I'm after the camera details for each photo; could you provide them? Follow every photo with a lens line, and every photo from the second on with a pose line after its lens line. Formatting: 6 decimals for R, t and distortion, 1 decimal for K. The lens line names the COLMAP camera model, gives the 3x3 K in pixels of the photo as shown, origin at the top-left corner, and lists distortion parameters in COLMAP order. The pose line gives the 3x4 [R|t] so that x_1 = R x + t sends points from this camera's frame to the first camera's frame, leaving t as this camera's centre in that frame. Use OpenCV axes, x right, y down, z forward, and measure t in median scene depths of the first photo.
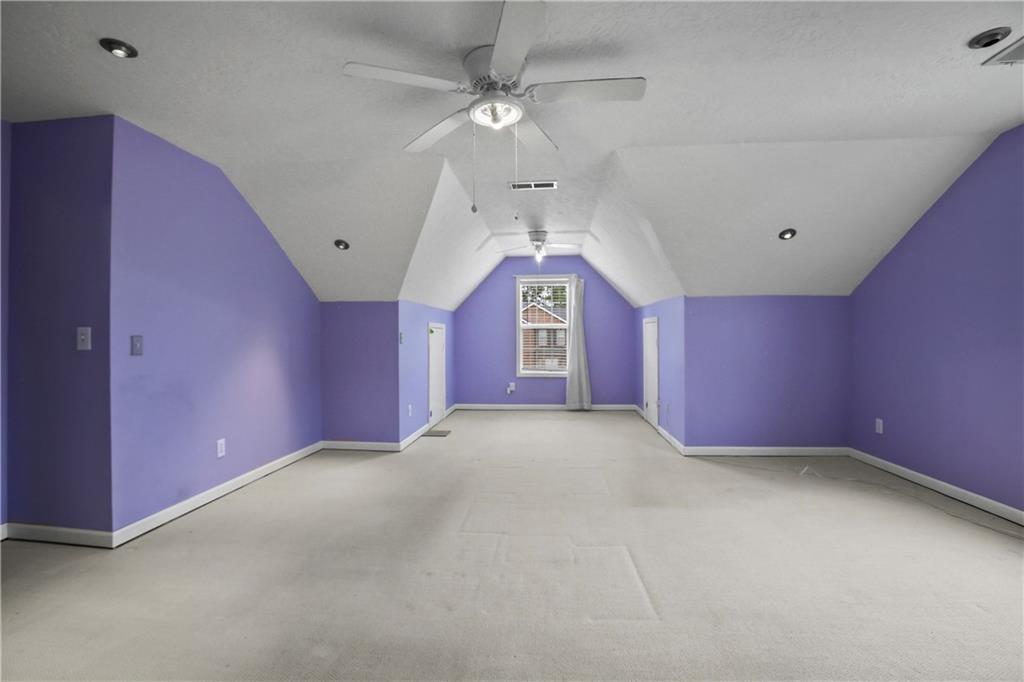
lens RADIAL K [[471.7, 0, 514.2], [0, 471.7, 338.7], [0, 0, 1]] dist [-0.076068, 0.025454]
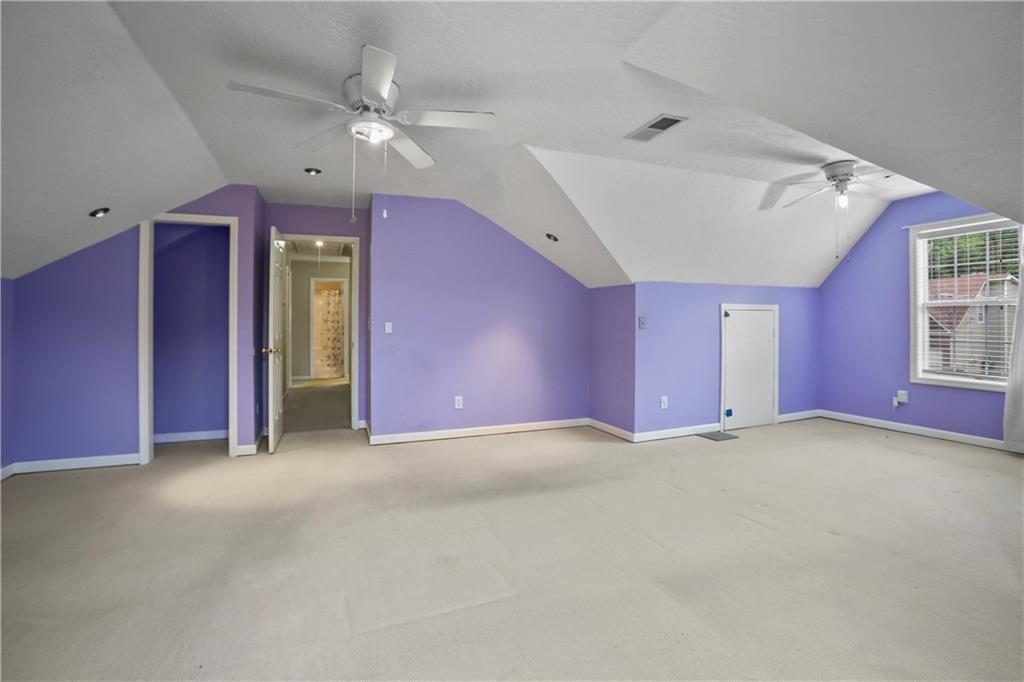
lens RADIAL K [[488.1, 0, 510.3], [0, 488.1, 320.4], [0, 0, 1]] dist [-0.064591, 0.000782]
pose [[0.436896, 0.004767, -0.899499, 0.422772], [-0.000277, 0.999987, 0.005165, -0.009623], [0.899512, -0.002007, 0.436892, 0.279832]]
